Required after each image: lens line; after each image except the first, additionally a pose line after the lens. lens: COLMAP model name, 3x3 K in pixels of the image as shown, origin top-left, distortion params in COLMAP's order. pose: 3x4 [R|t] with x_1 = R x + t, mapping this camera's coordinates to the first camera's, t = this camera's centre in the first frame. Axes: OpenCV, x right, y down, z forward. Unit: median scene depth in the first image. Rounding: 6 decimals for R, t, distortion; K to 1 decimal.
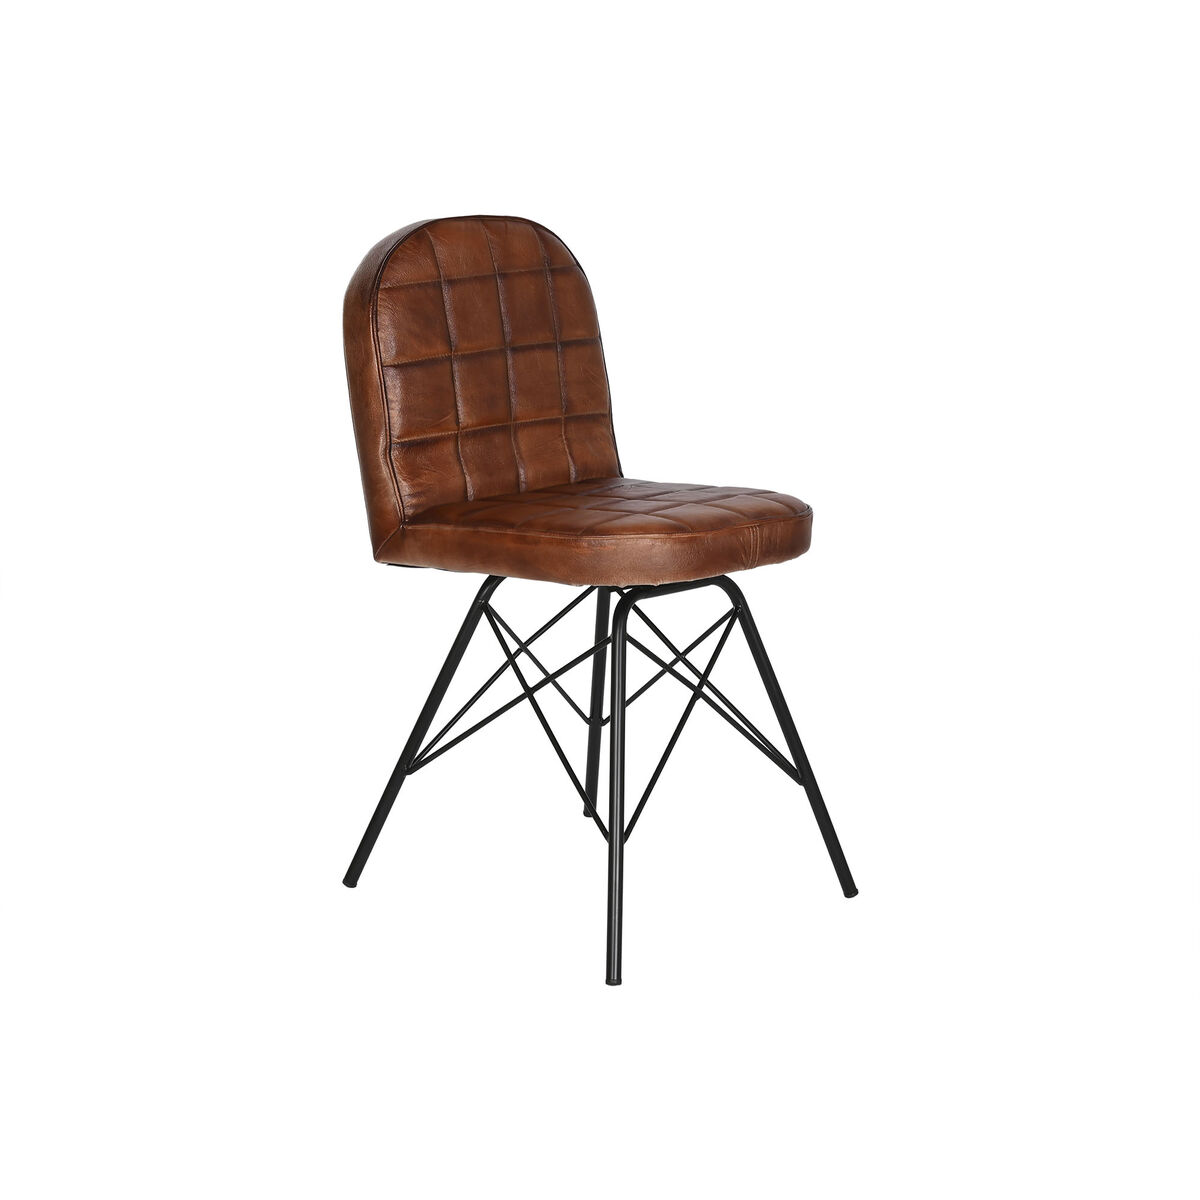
lens RADIAL K [[2855.4, 0, 599.8], [0, 2855.4, 599.1], [0, 0, 1]] dist [0.006276, 0.000000]
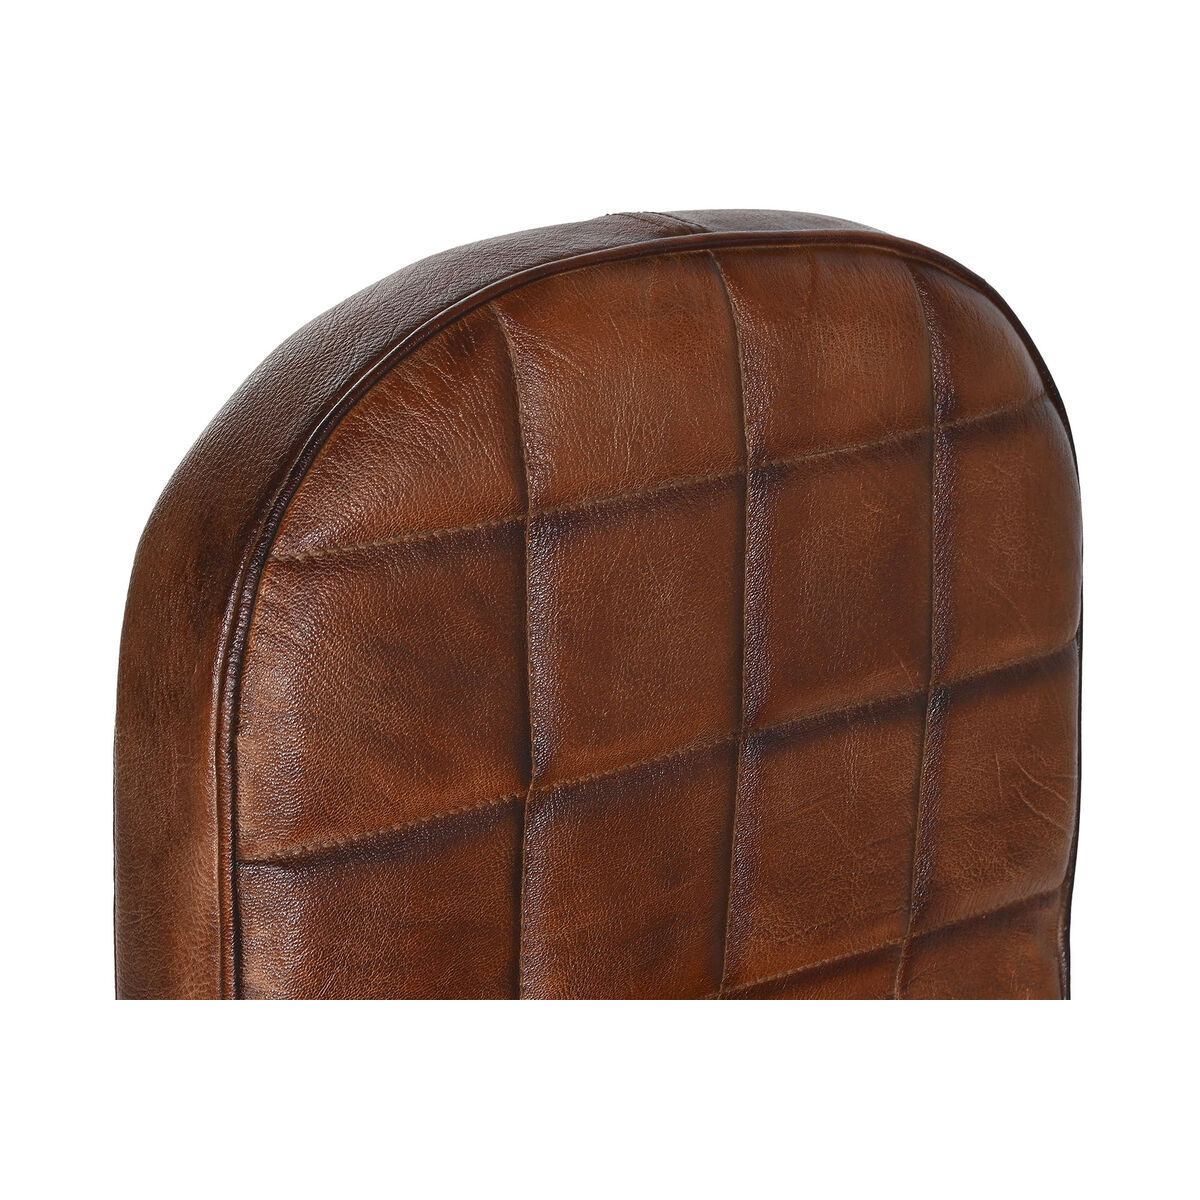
lens RADIAL K [[4814.5, 0, 601.0], [0, 4814.5, 599.6], [0, 0, 1]] dist [-0.621717, 0.000000]
pose [[0.988125, 0.153095, -0.013106, -0.042302], [-0.149795, 0.978790, 0.139754, -0.162421], [0.034224, -0.136131, 0.990100, 0.581791]]
